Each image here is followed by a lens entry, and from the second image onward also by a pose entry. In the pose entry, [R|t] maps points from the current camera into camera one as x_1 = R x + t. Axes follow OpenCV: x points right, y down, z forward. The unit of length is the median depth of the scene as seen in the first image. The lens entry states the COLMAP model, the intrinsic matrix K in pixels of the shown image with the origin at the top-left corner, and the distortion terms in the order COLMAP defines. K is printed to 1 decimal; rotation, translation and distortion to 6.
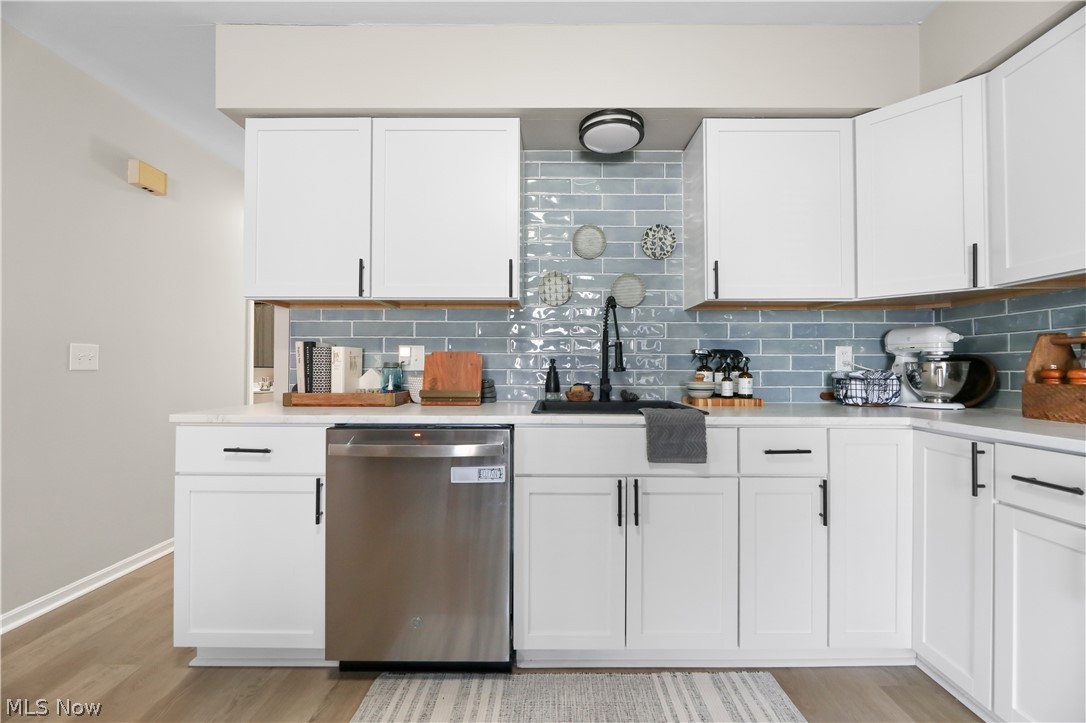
lens RADIAL K [[442.3, 0, 548.8], [0, 442.3, 363.1], [0, 0, 1]] dist [-0.008343, -0.000098]
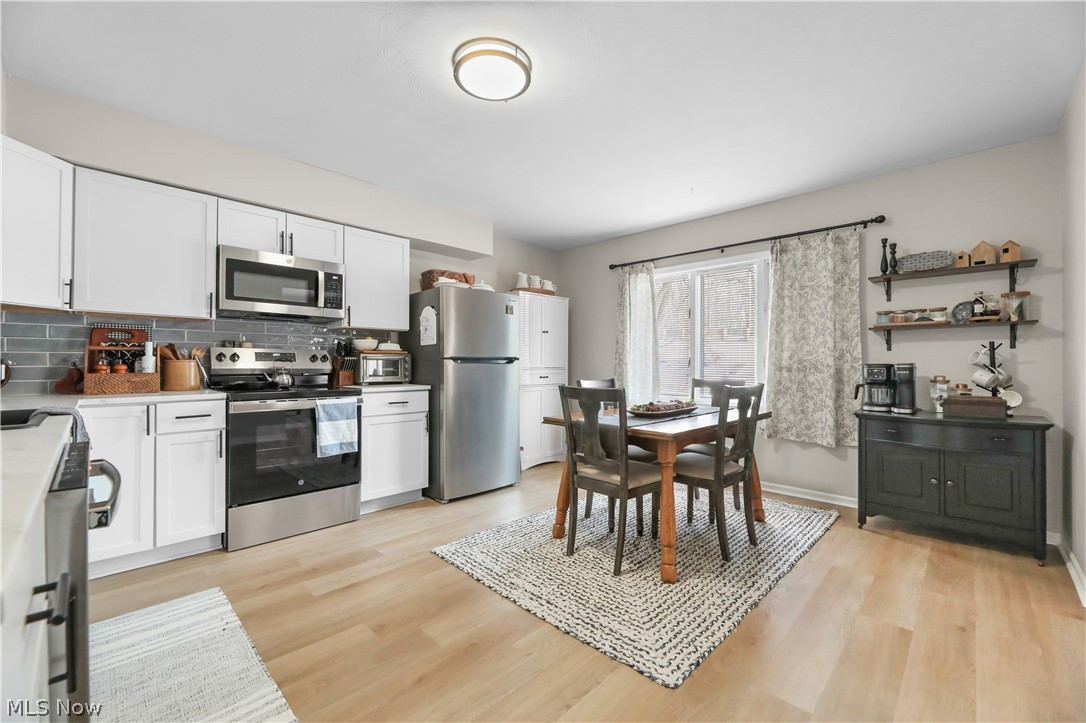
lens RADIAL K [[443.0, 0, 543.0], [0, 443.0, 361.5], [0, 0, 1]] dist [-0.001347, -0.000213]
pose [[-0.722850, 0.001788, 0.691003, -0.954582], [-0.008362, 0.999901, -0.011335, 0.004292], [-0.690954, -0.013972, -0.722763, 0.782788]]
